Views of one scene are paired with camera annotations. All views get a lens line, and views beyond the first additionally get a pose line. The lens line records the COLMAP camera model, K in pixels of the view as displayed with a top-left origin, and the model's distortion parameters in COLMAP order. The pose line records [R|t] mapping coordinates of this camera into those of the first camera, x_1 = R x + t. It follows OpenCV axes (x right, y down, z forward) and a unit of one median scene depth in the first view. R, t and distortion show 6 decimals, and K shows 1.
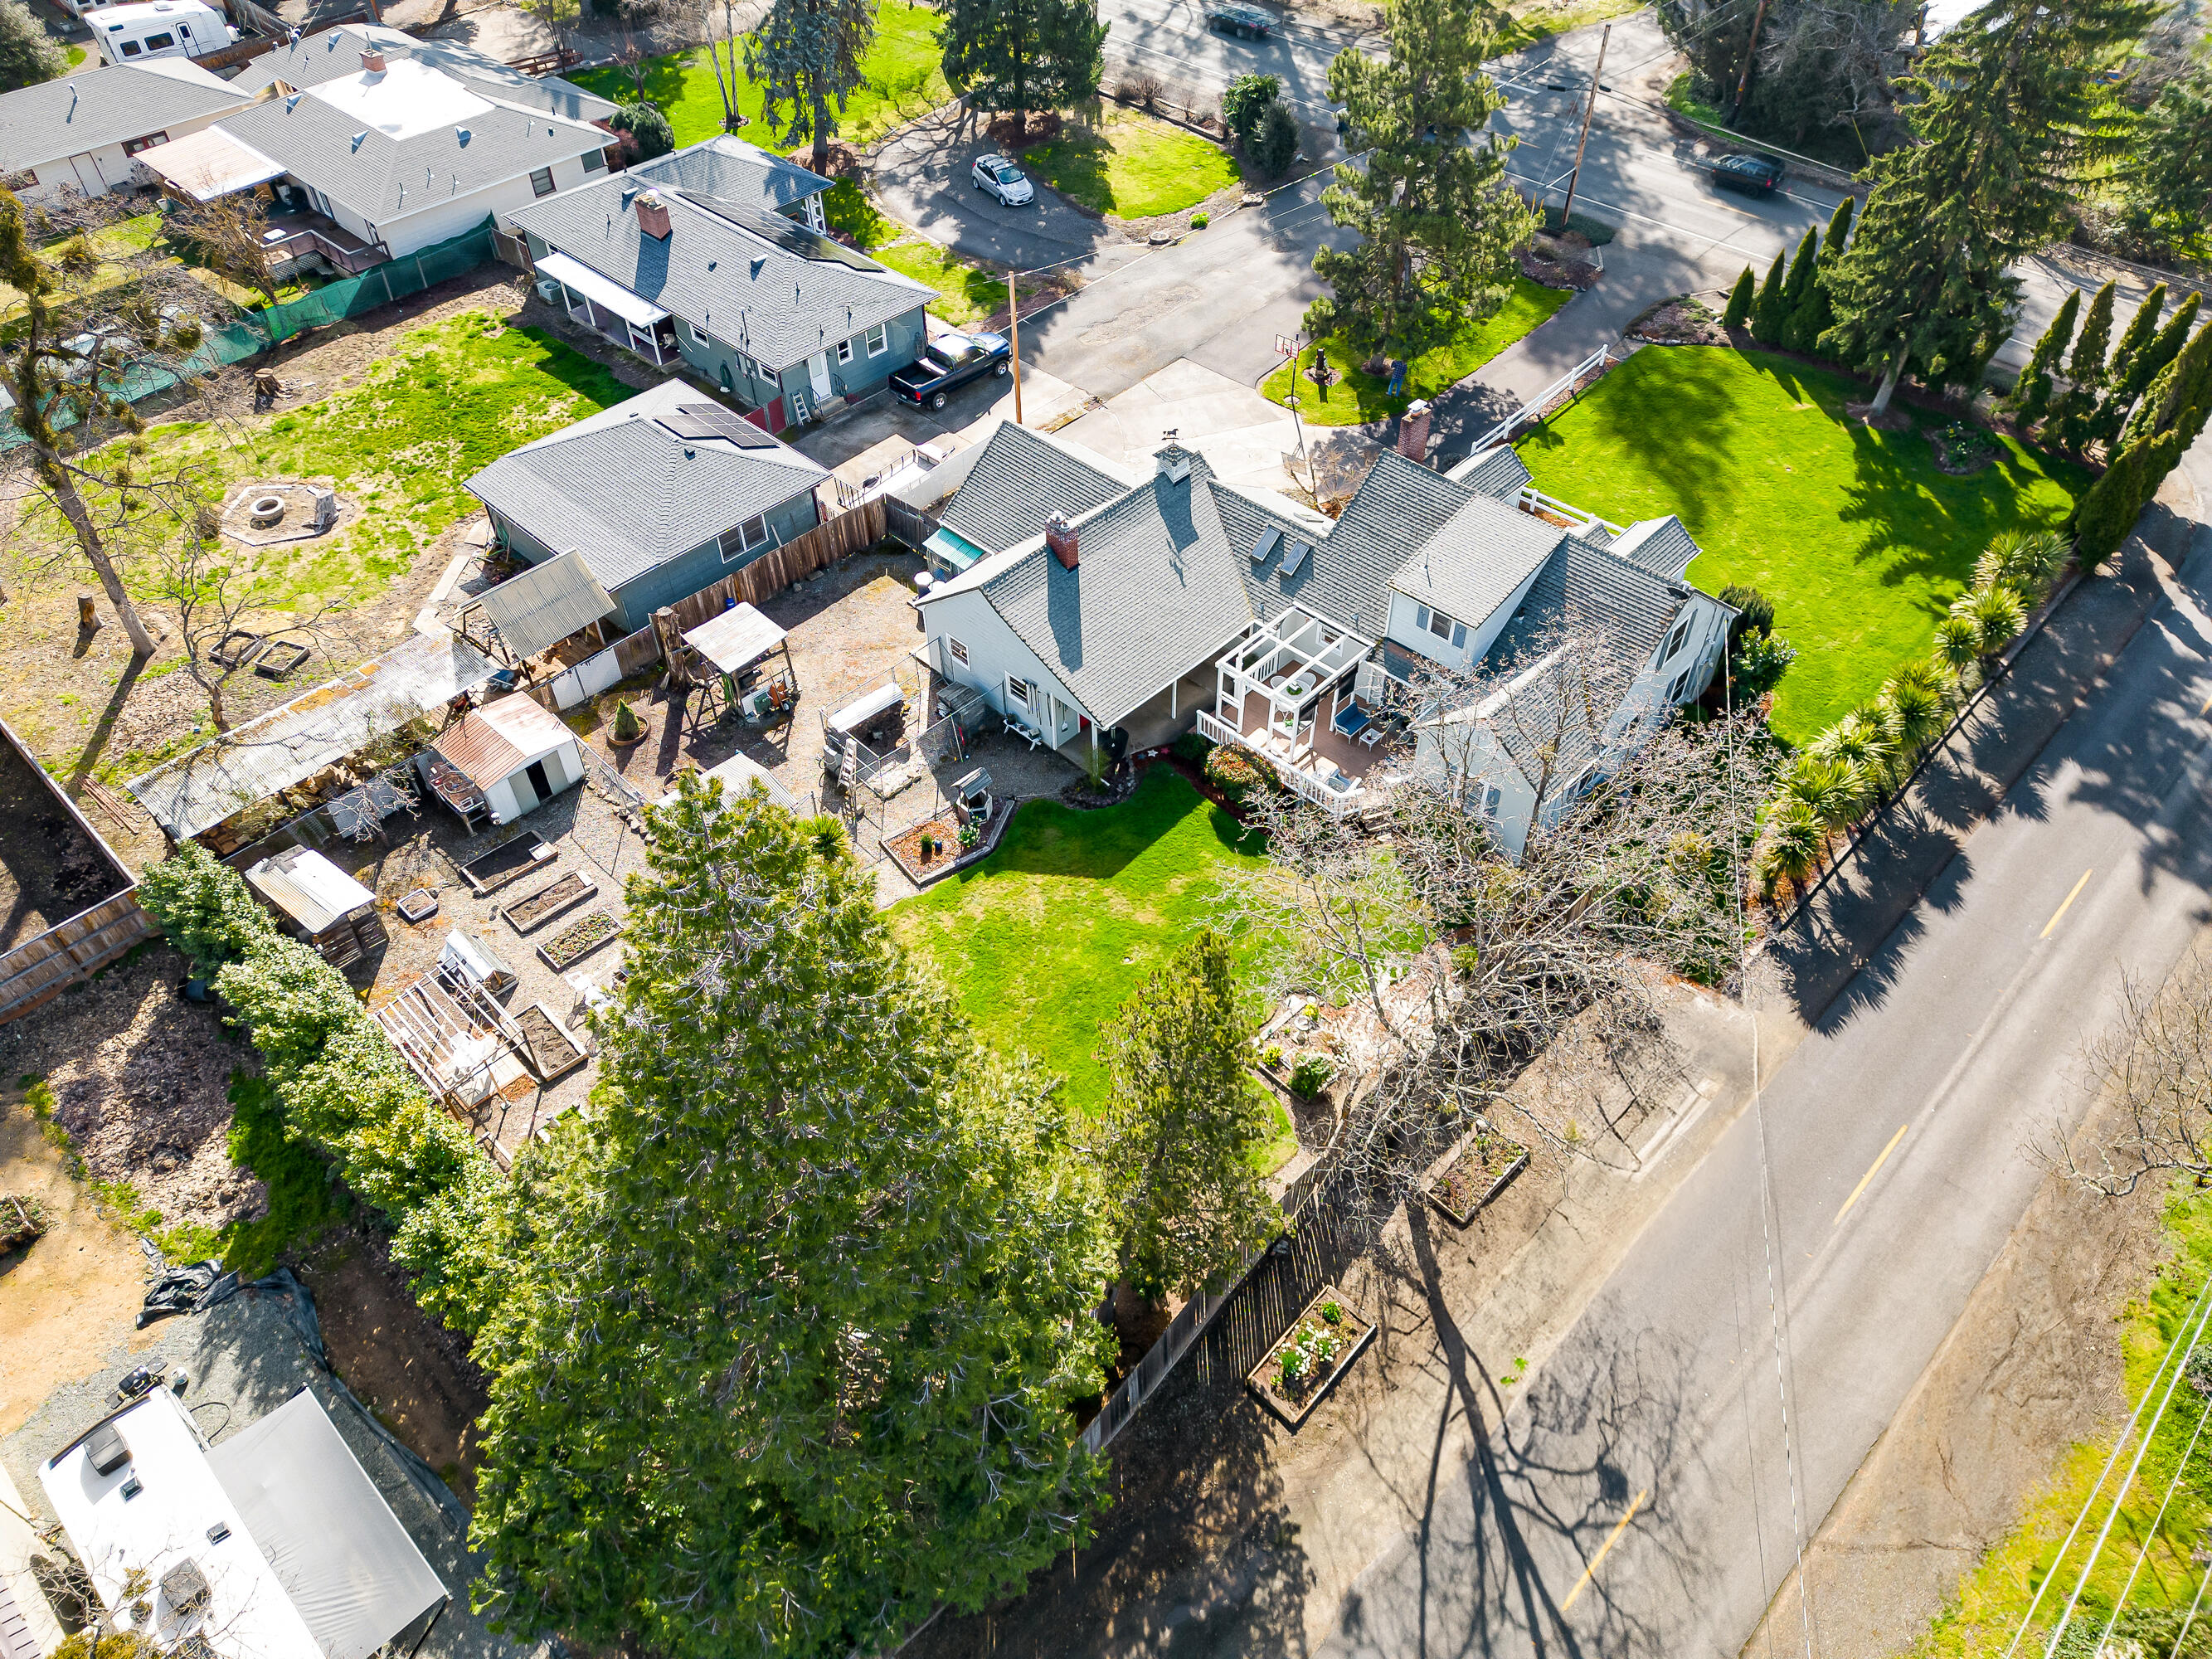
lens RADIAL K [[1533.9, 0, 1115.5], [0, 1533.9, 832.1], [0, 0, 1]] dist [0.083782, -0.073556]
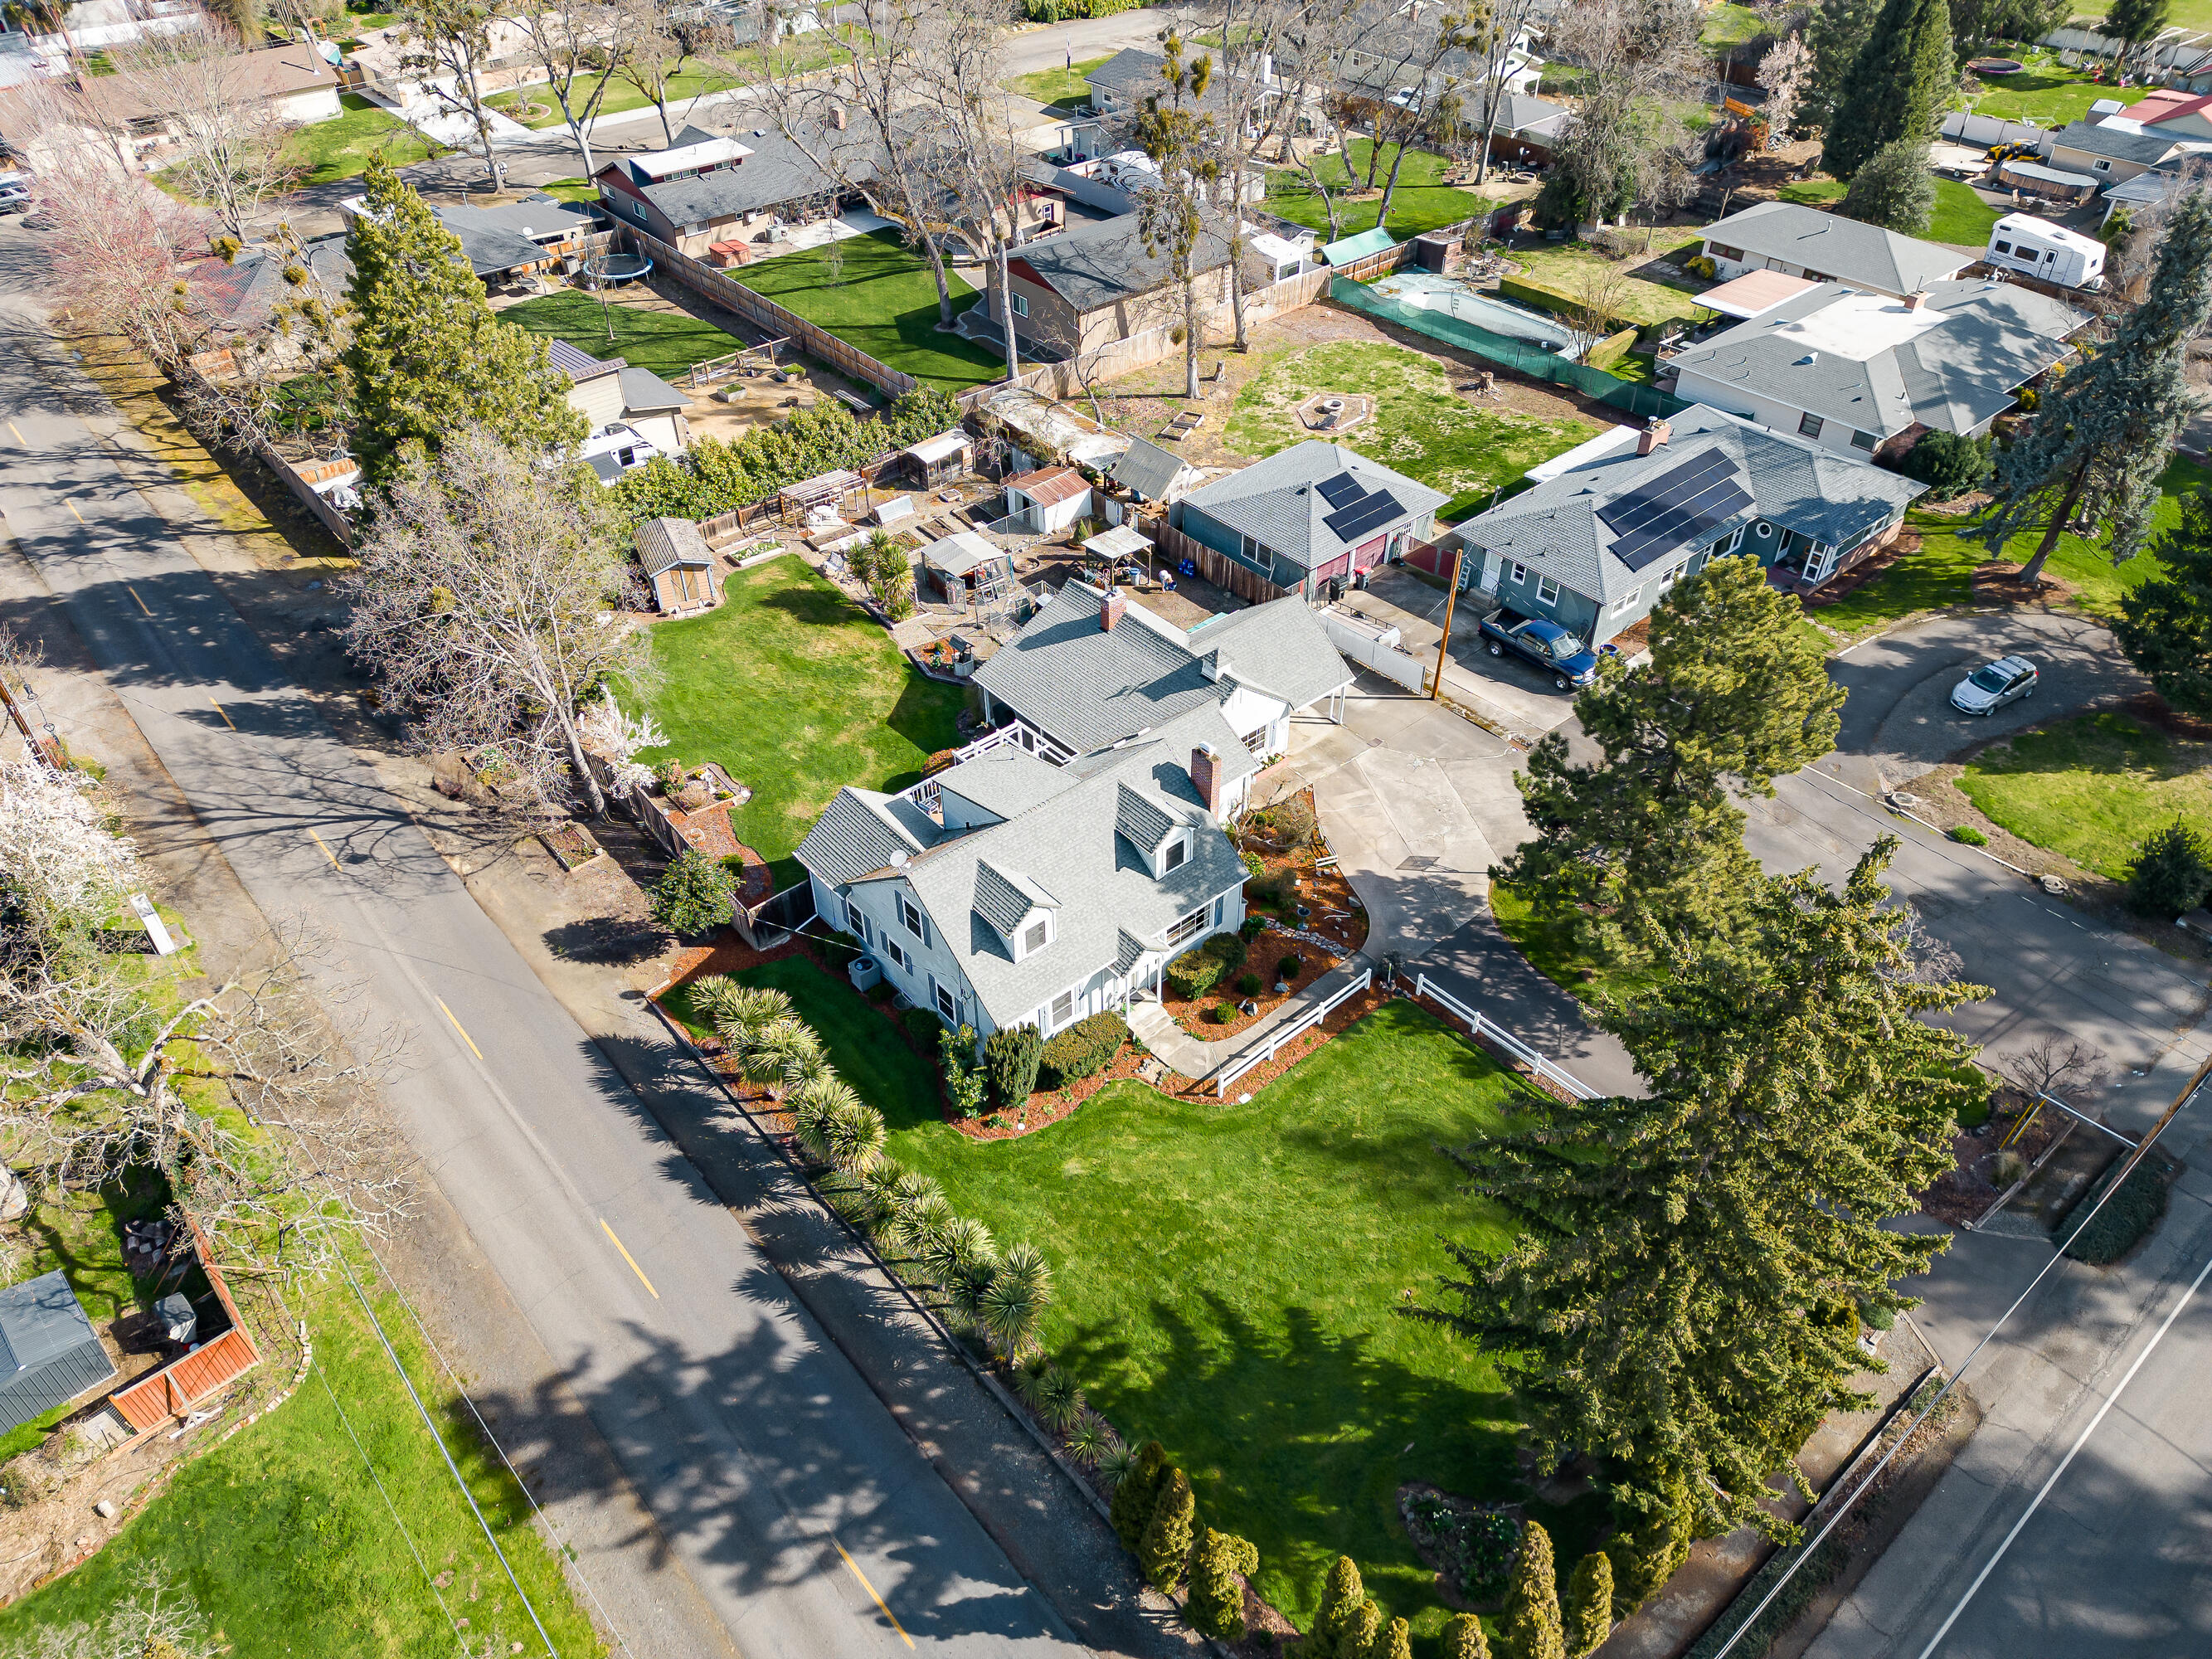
lens RADIAL K [[1565.2, 0, 1106.0], [0, 1565.2, 829.5], [0, 0, 1]] dist [0.082441, -0.085364]
pose [[-0.105294, 0.643084, -0.758522, 1.033581], [-0.699971, 0.493872, 0.515878, -0.741703], [0.706366, 0.585263, 0.398139, 0.560589]]
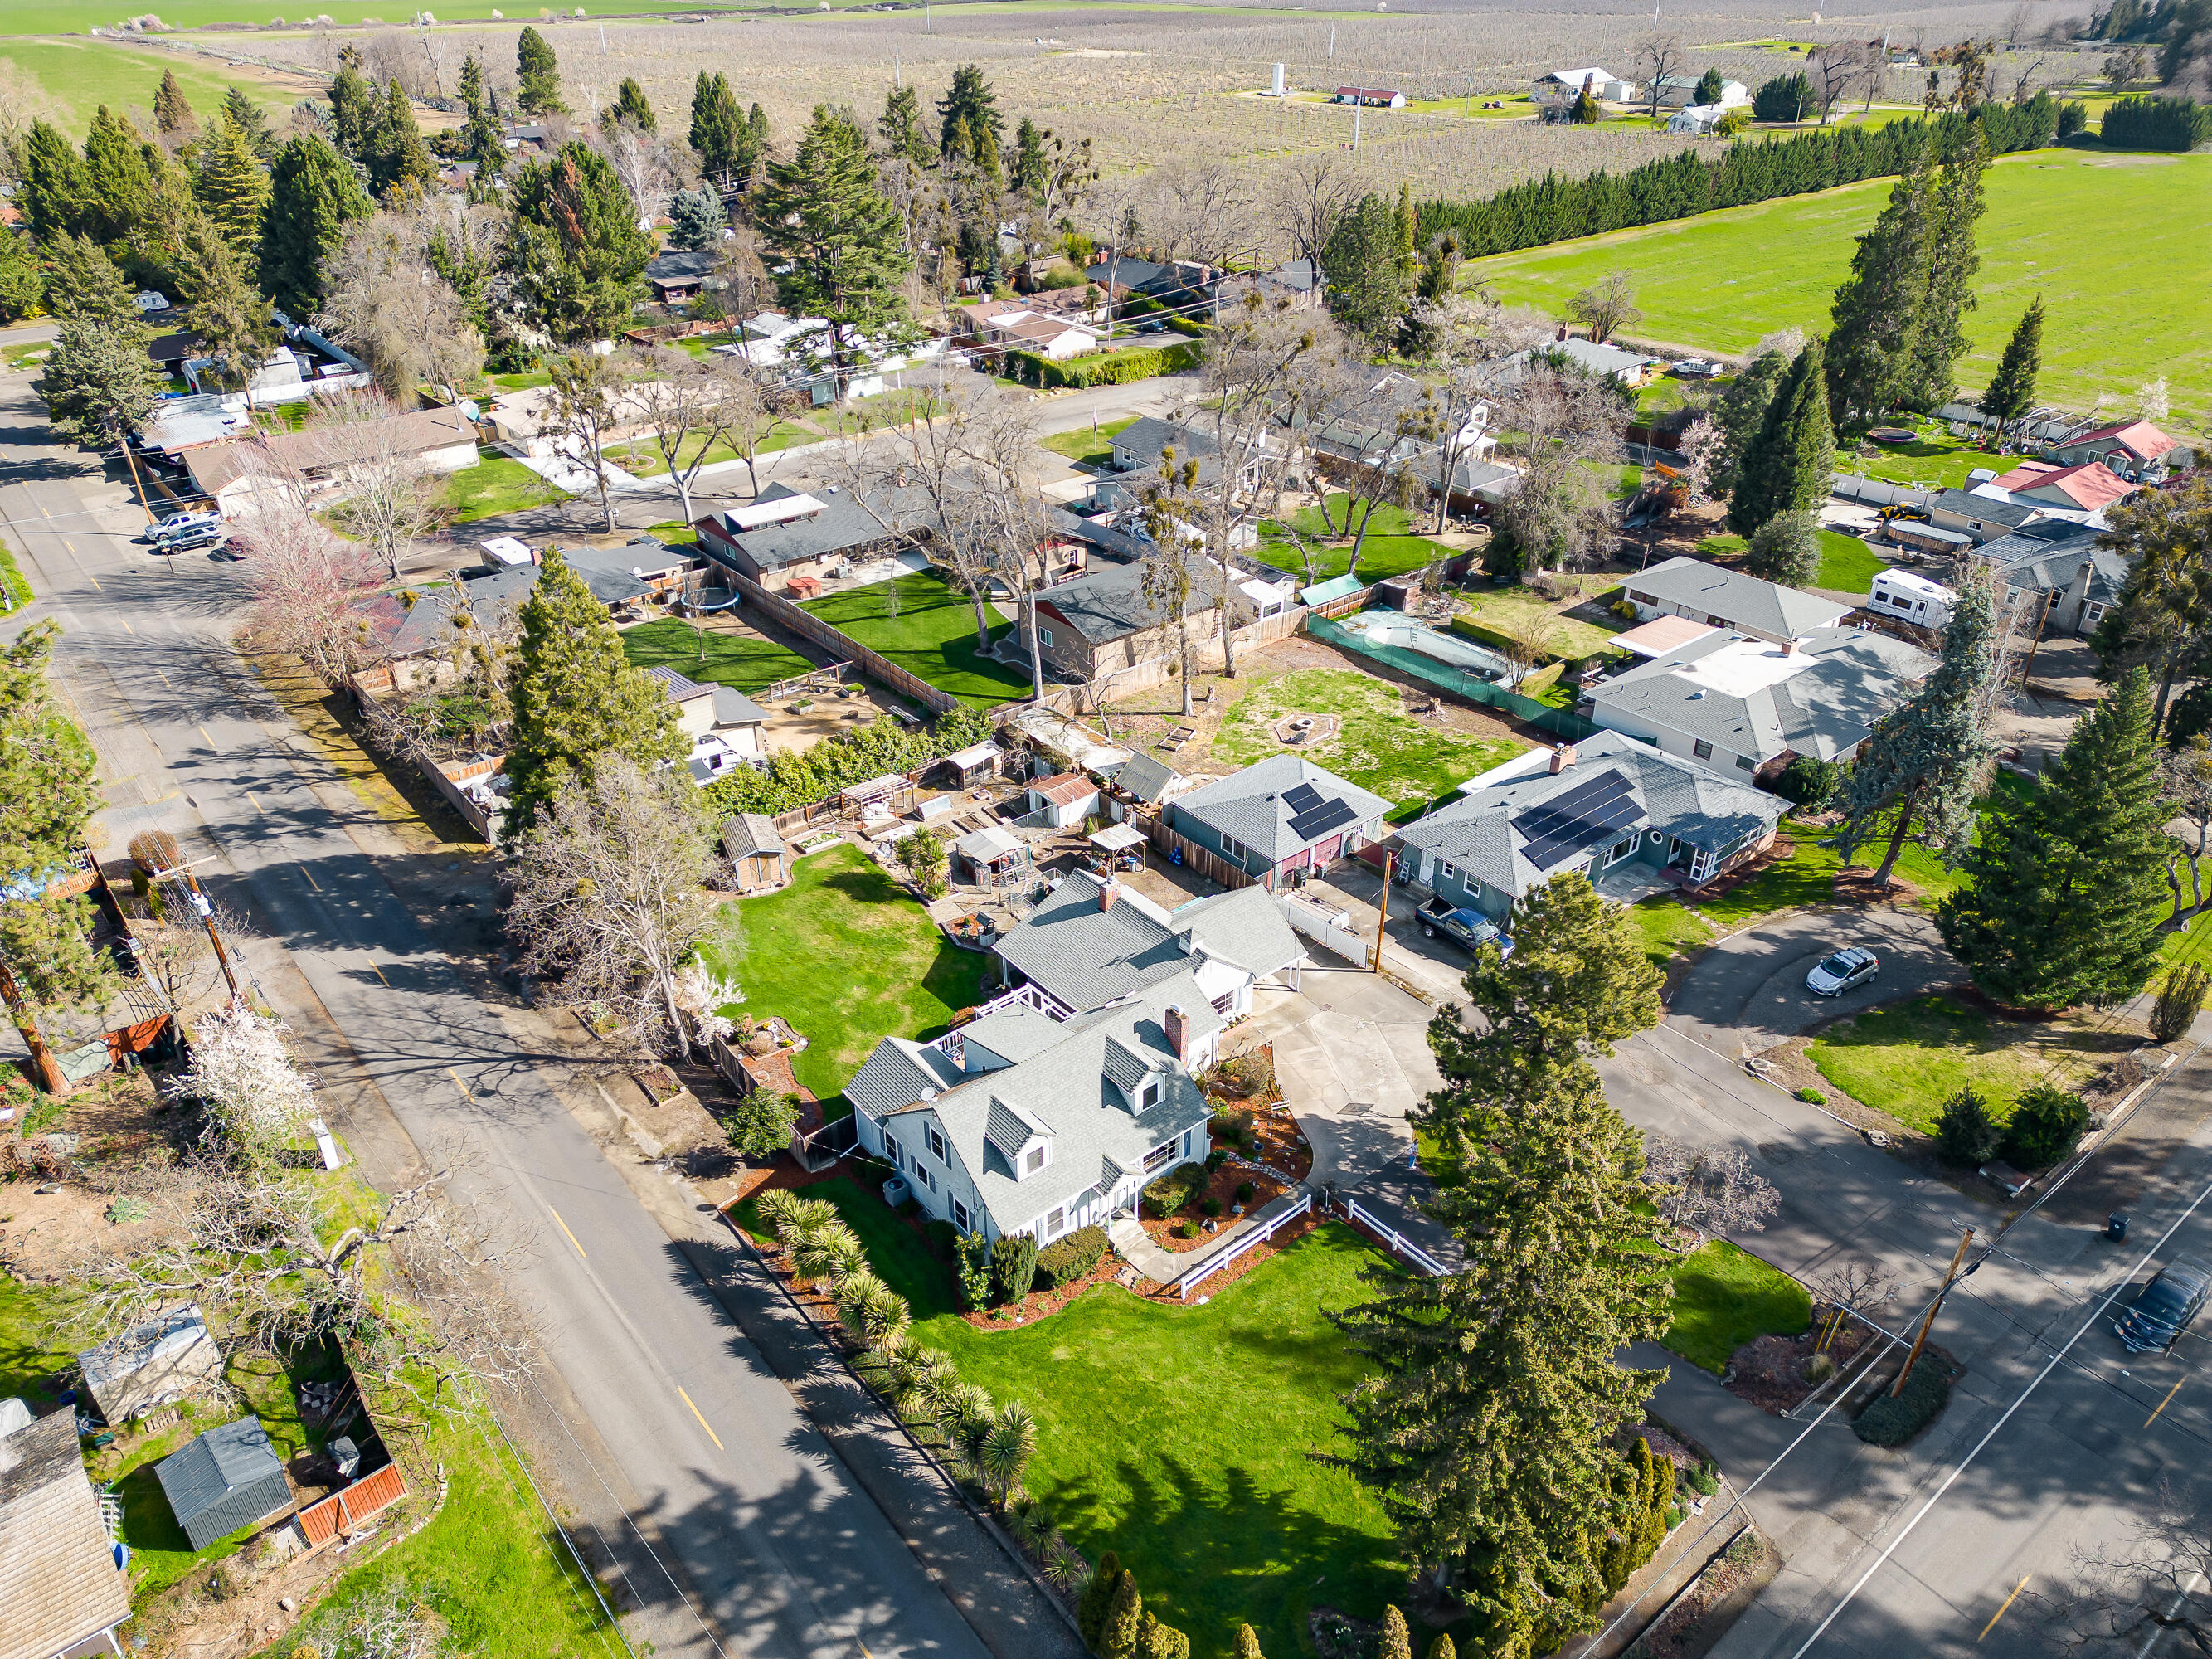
lens RADIAL K [[1575.7, 0, 1109.3], [0, 1575.7, 813.8], [0, 0, 1]] dist [0.128947, -0.189119]
pose [[-0.128060, 0.499255, -0.856939, 1.261196], [-0.699437, 0.567120, 0.434929, -0.907740], [0.703128, 0.655072, 0.276572, 0.478449]]
